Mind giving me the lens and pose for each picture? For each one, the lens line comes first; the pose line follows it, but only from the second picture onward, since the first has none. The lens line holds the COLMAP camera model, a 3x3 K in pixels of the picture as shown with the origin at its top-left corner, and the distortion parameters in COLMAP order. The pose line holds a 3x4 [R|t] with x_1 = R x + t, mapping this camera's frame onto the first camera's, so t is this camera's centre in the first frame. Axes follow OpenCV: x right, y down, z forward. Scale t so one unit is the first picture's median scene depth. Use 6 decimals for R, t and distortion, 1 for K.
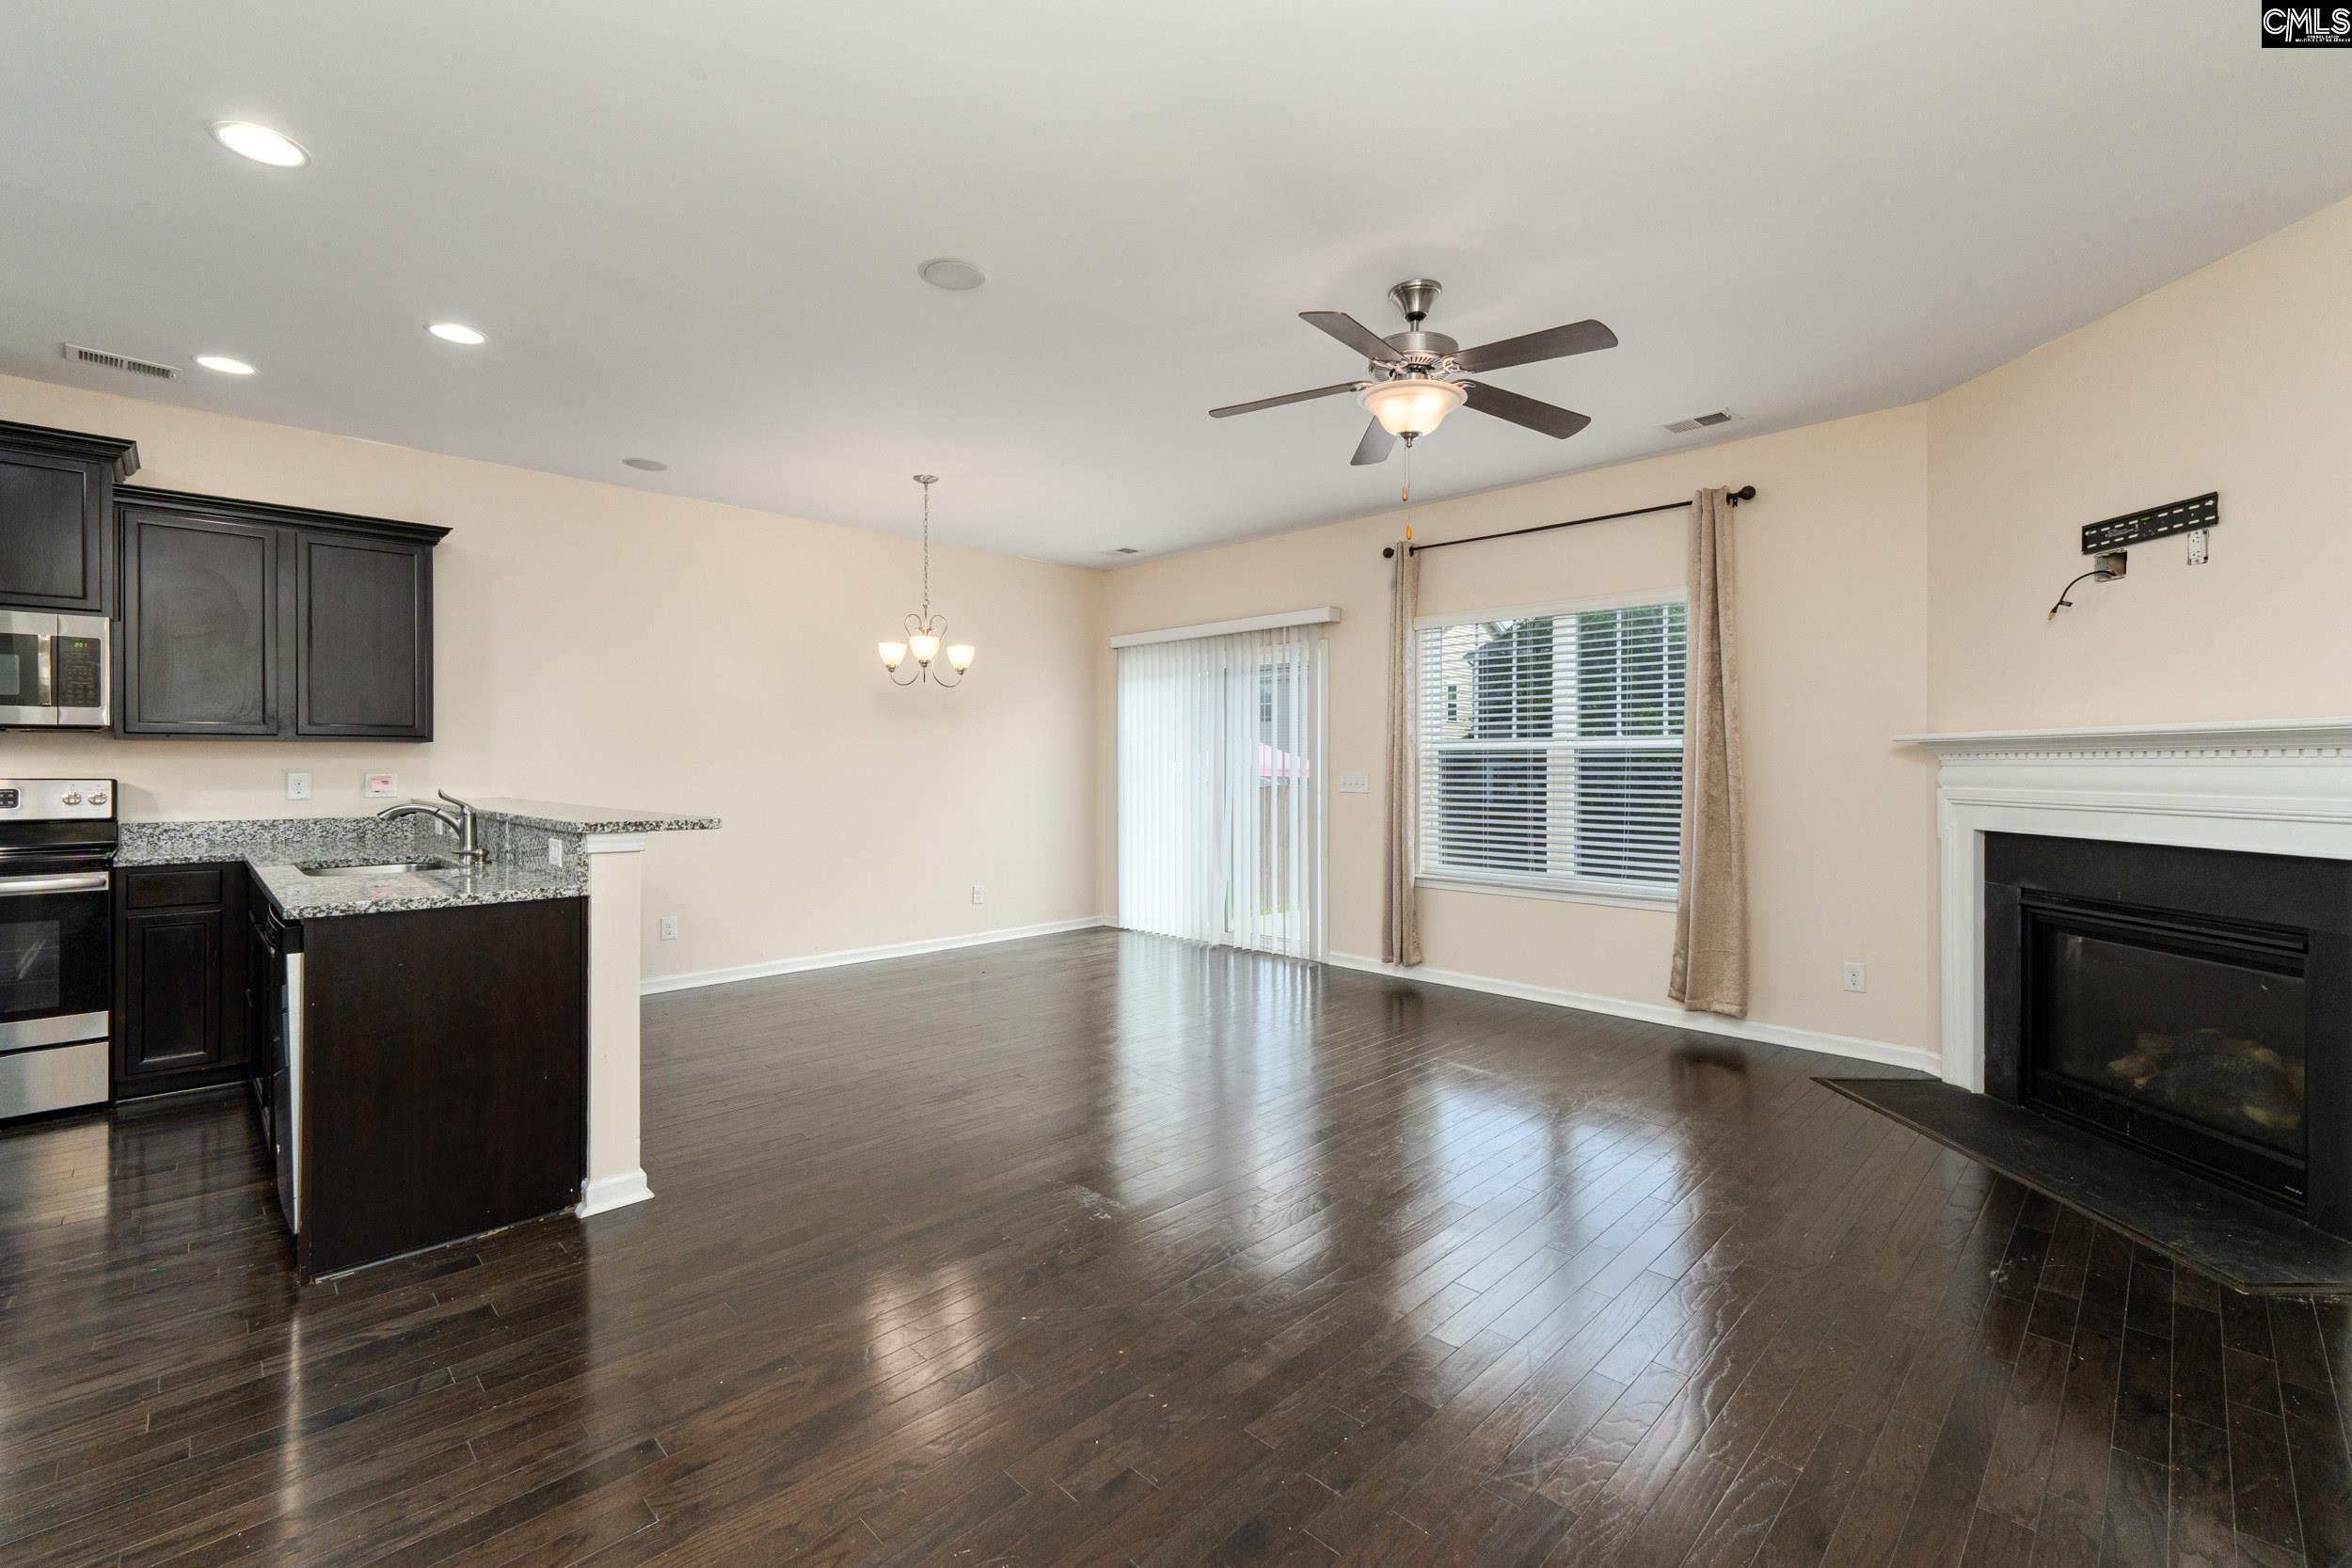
lens RADIAL K [[981.9, 0, 1176.0], [0, 981.9, 784.0], [0, 0, 1]] dist [0.001153, 0.000244]
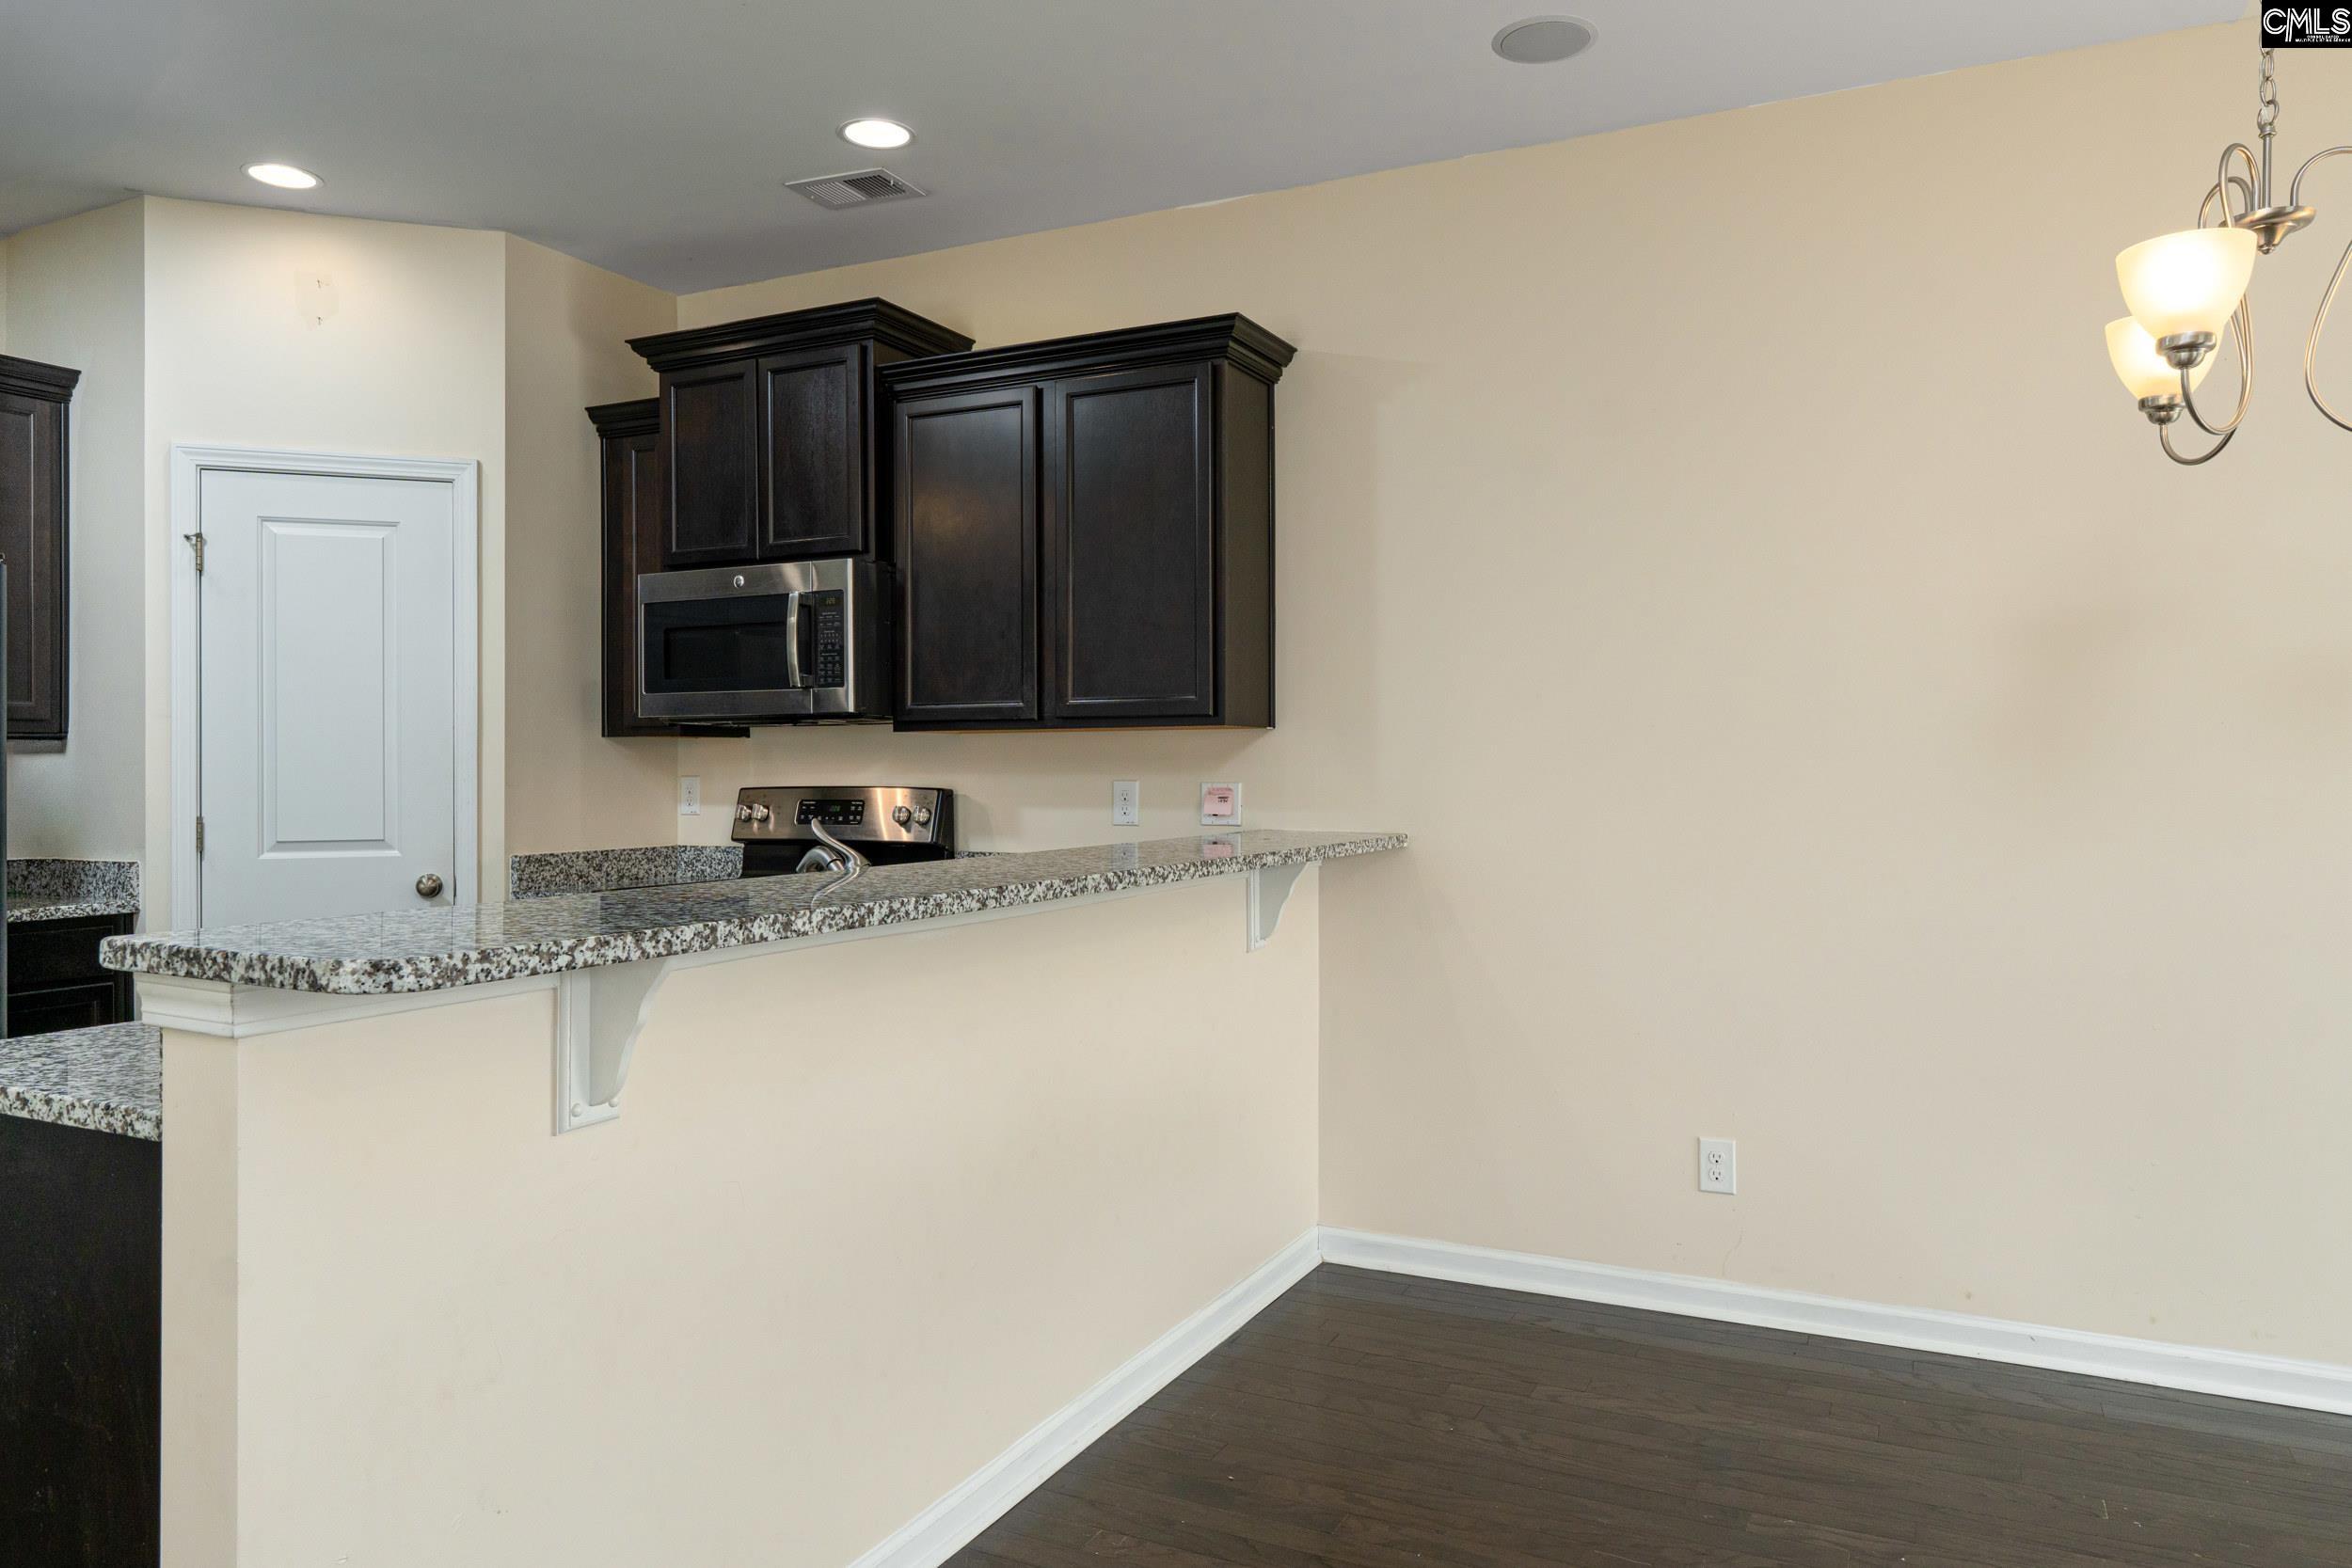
lens RADIAL K [[1538.9, 0, 1176.0], [0, 1538.9, 784.0], [0, 0, 1]] dist [-0.002352, 0.000164]
pose [[0.323496, 0.010976, -0.946166, 0.021068], [-0.017538, 0.999830, 0.005602, -0.013974], [0.946067, 0.014782, 0.323634, 0.651962]]
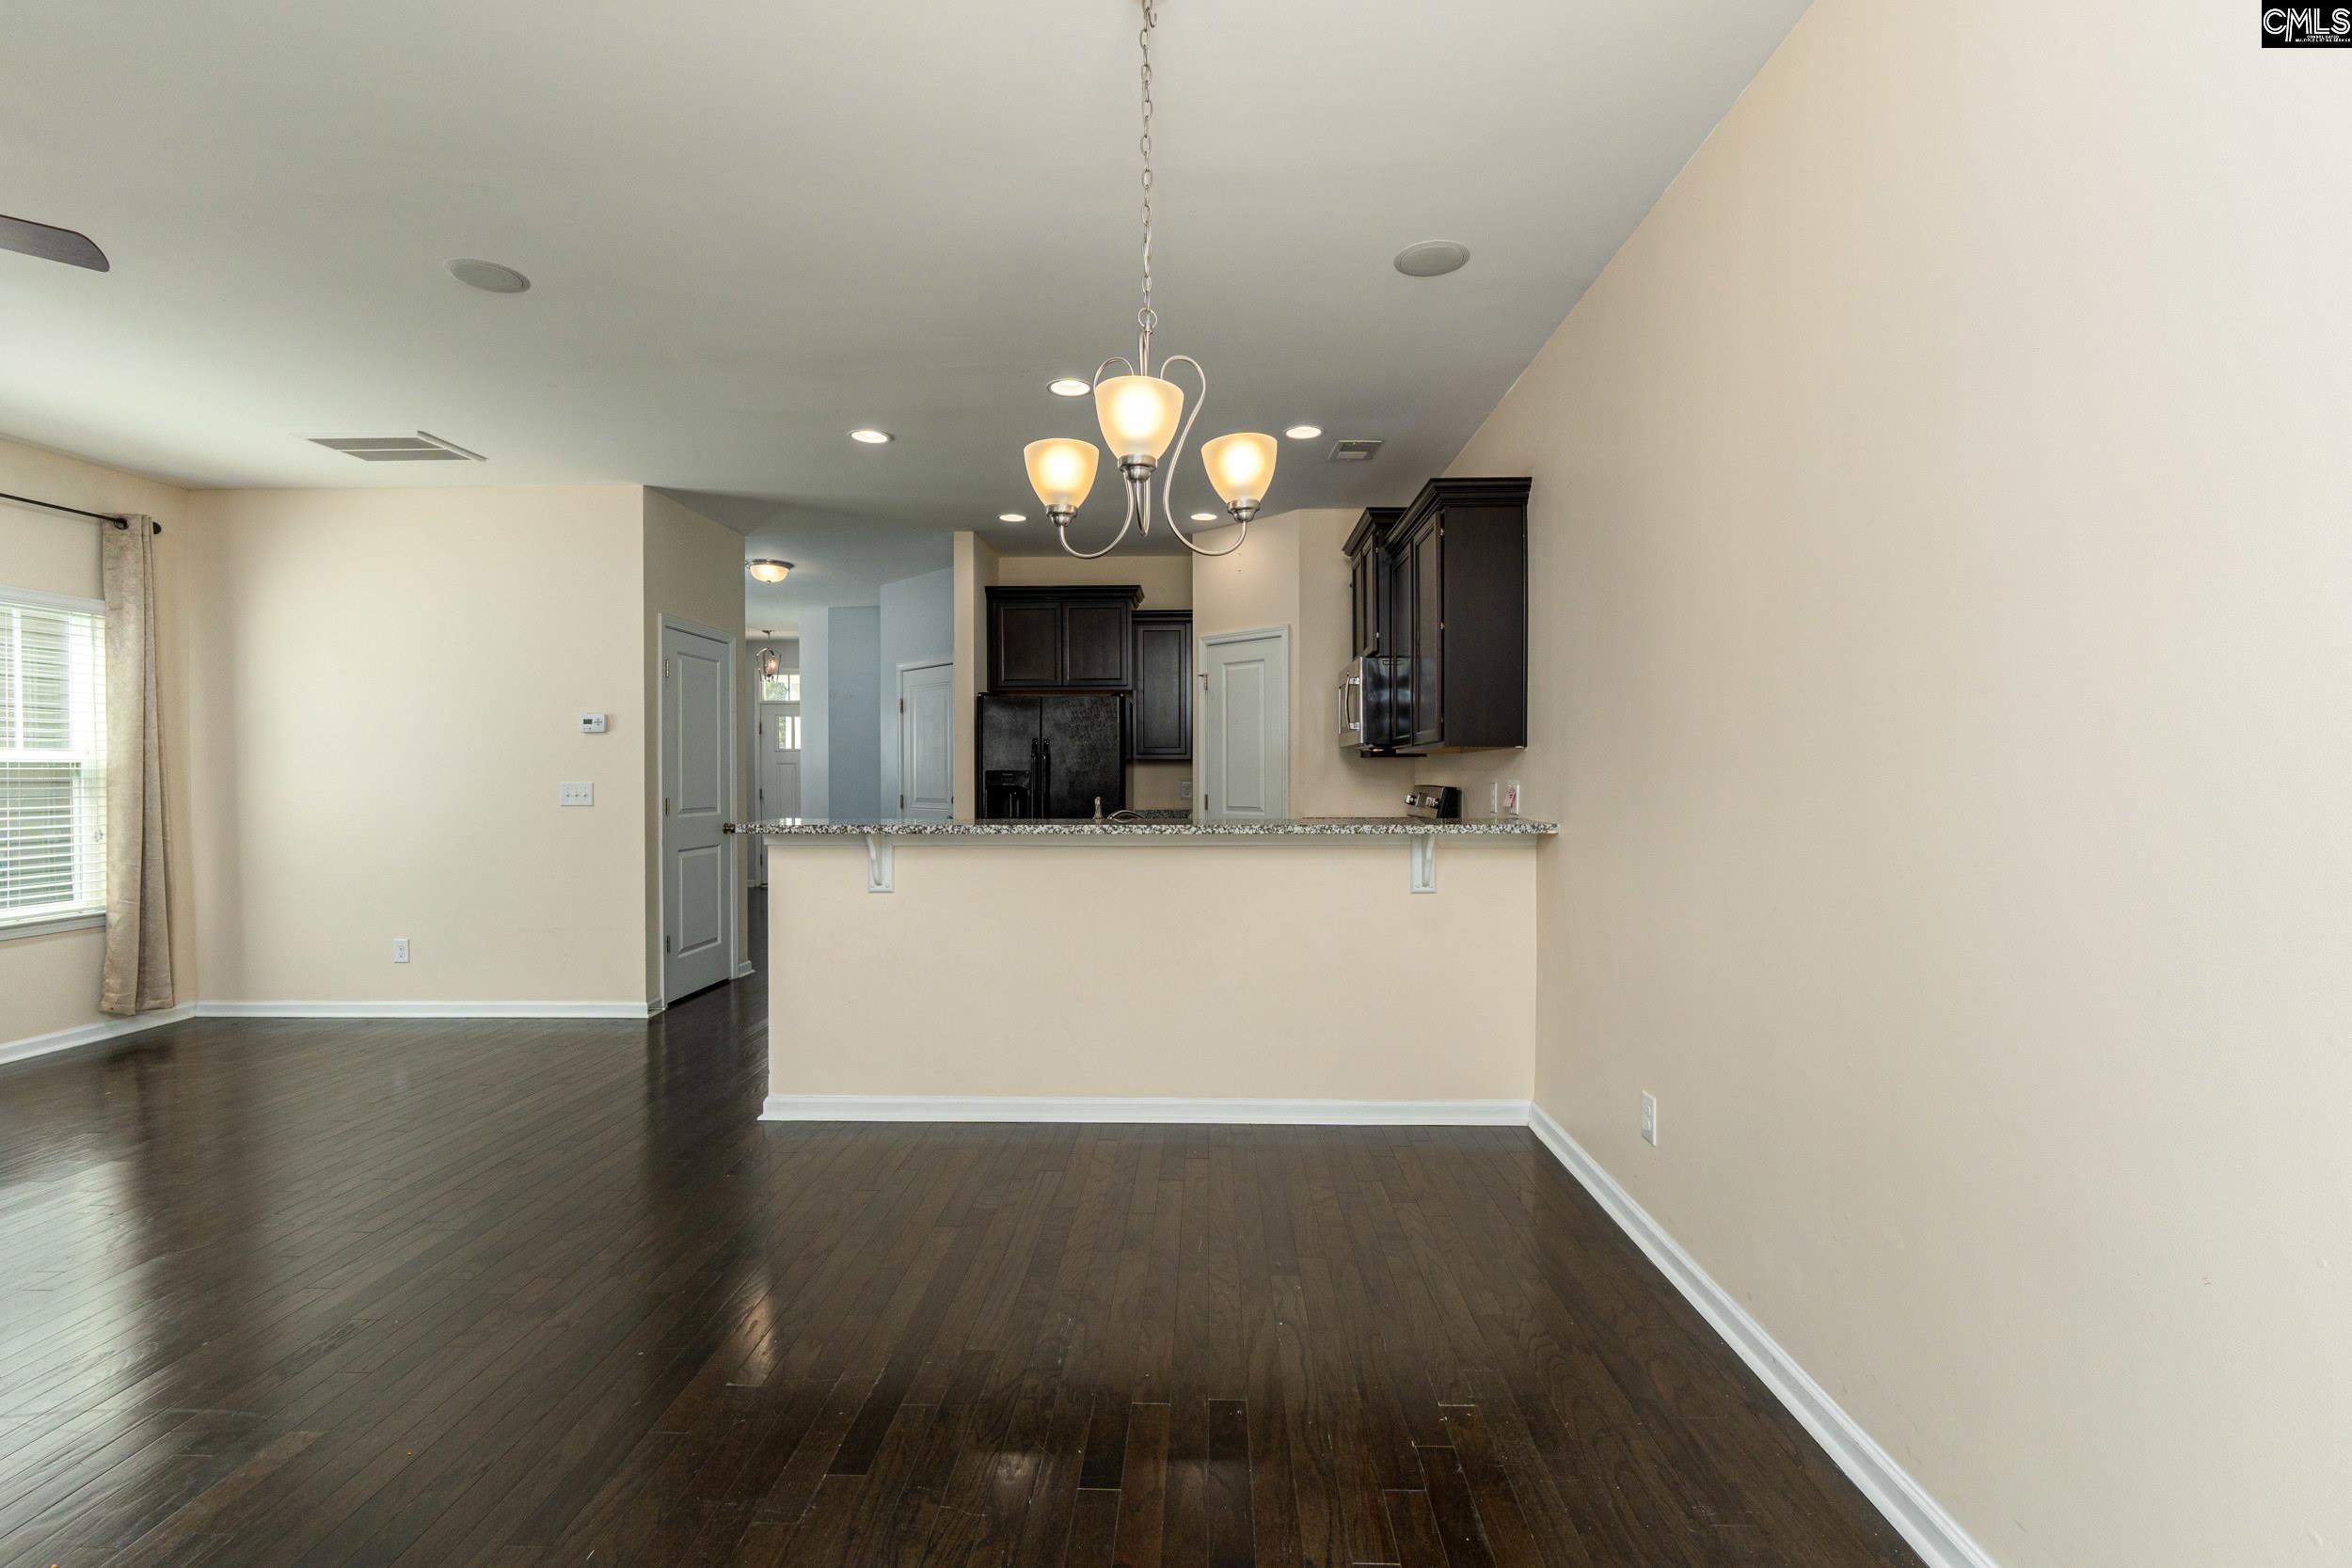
lens RADIAL K [[1028.3, 0, 1176.0], [0, 1028.3, 784.0], [0, 0, 1]] dist [-0.000081, -0.000023]
pose [[-0.724010, 0.008363, -0.689739, -0.002756], [-0.012115, 0.999618, 0.024838, -0.029471], [0.689684, 0.026339, -0.723632, 1.349153]]
